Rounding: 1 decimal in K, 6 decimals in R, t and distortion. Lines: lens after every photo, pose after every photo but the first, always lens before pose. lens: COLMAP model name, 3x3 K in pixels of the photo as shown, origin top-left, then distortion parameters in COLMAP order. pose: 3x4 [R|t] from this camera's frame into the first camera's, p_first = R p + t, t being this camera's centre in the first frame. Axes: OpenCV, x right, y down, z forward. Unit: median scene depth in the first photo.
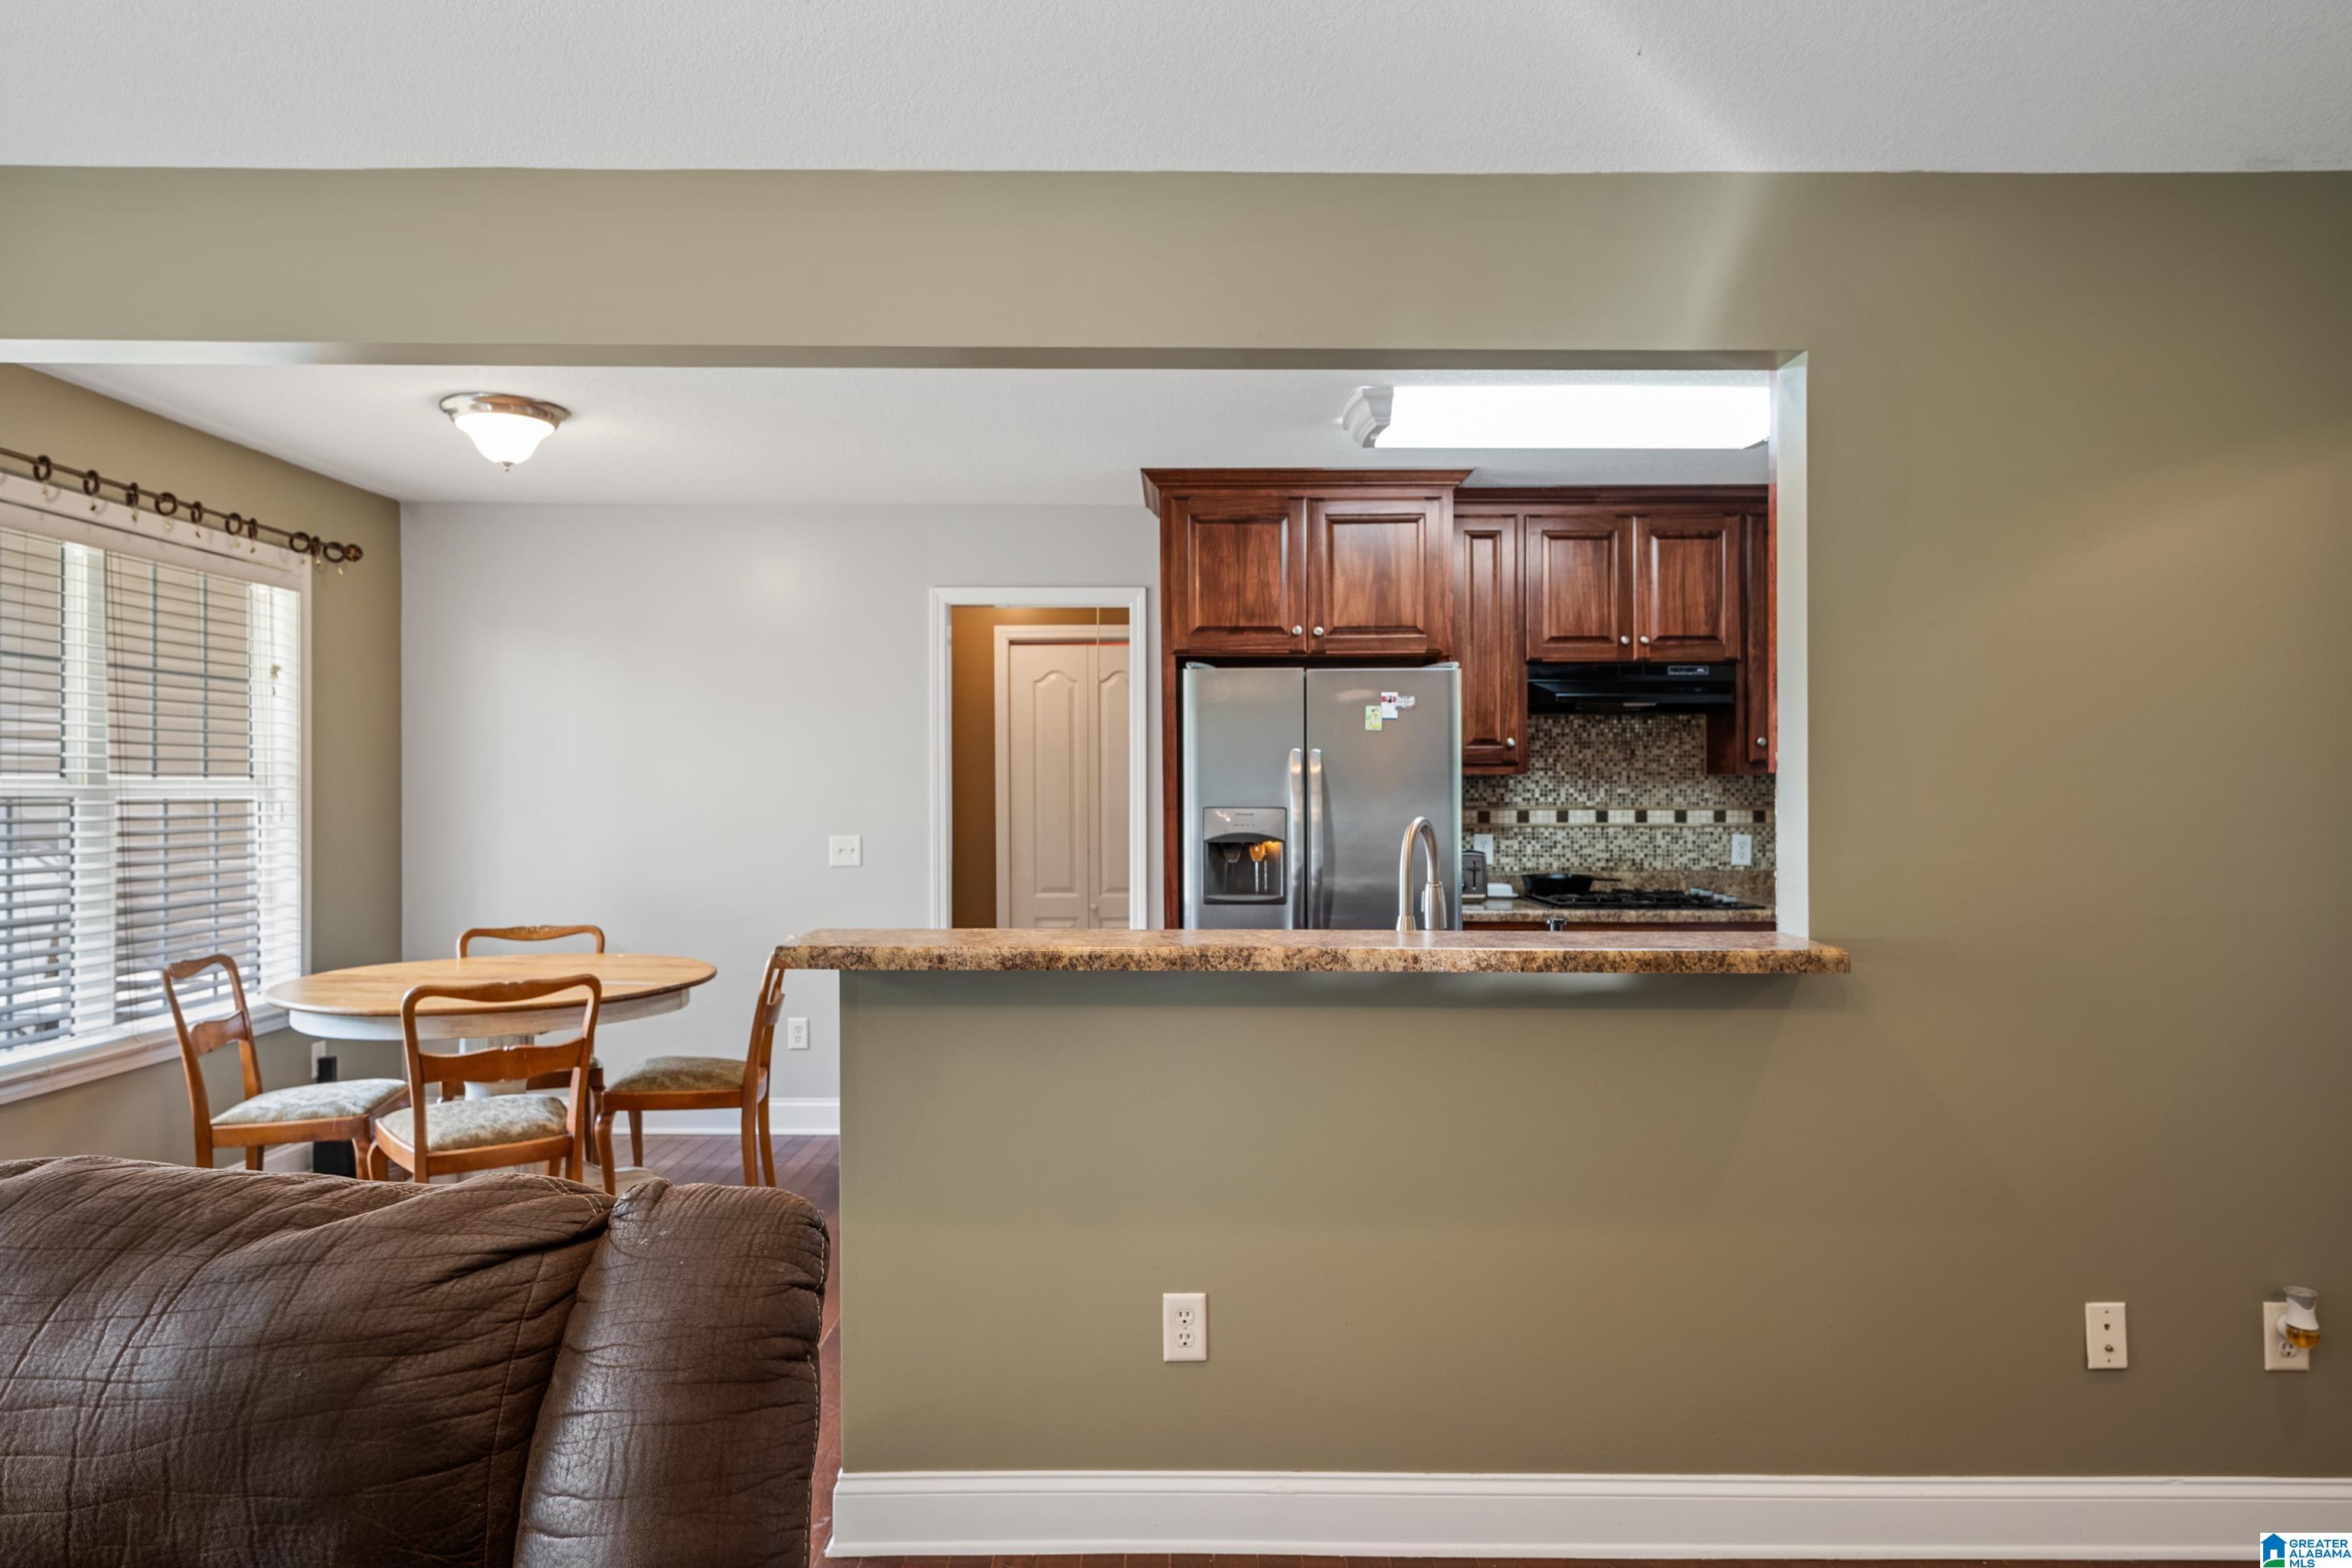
lens RADIAL K [[1424.6, 0, 1182.1], [0, 1424.6, 784.4], [0, 0, 1]] dist [0.000819, 0.000618]
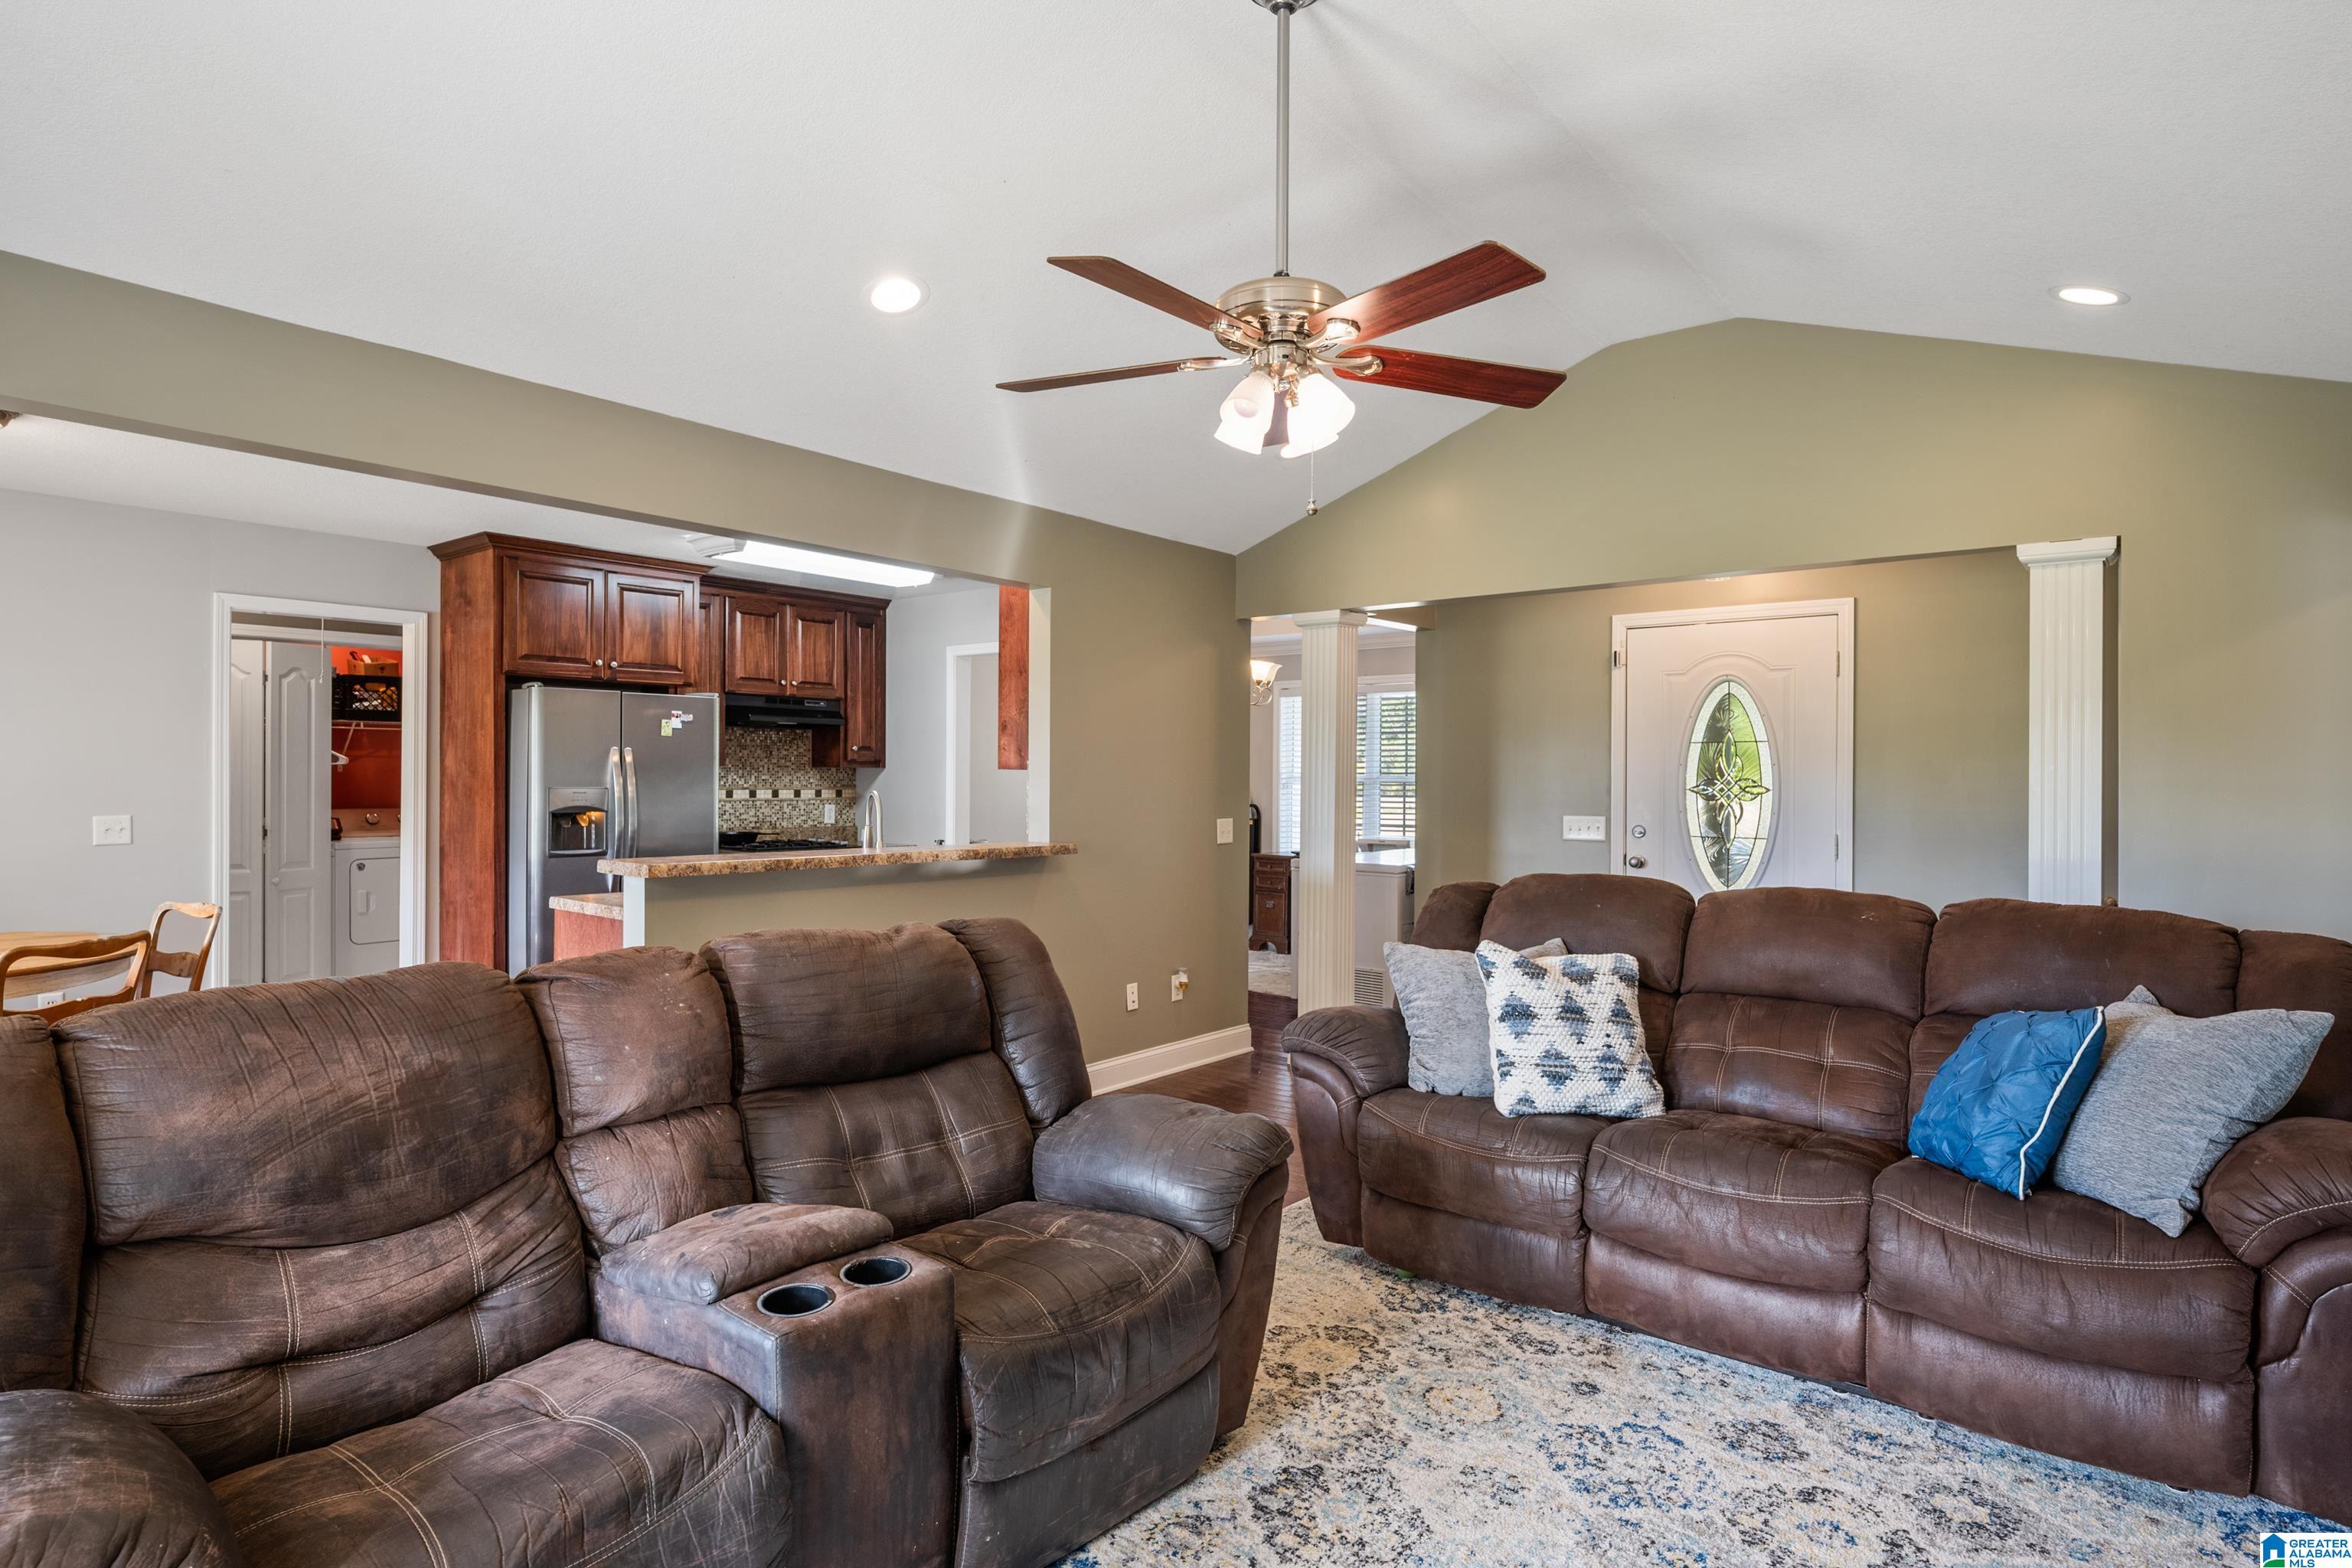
lens RADIAL K [[1191.9, 0, 1176.1], [0, 1191.9, 785.1], [0, 0, 1]] dist [-0.000786, 0.000066]
pose [[0.632665, 0.000442, 0.774426, -0.468476], [-0.008354, 0.999946, 0.006254, 0.001298], [-0.774381, -0.010426, 0.632634, -0.191756]]
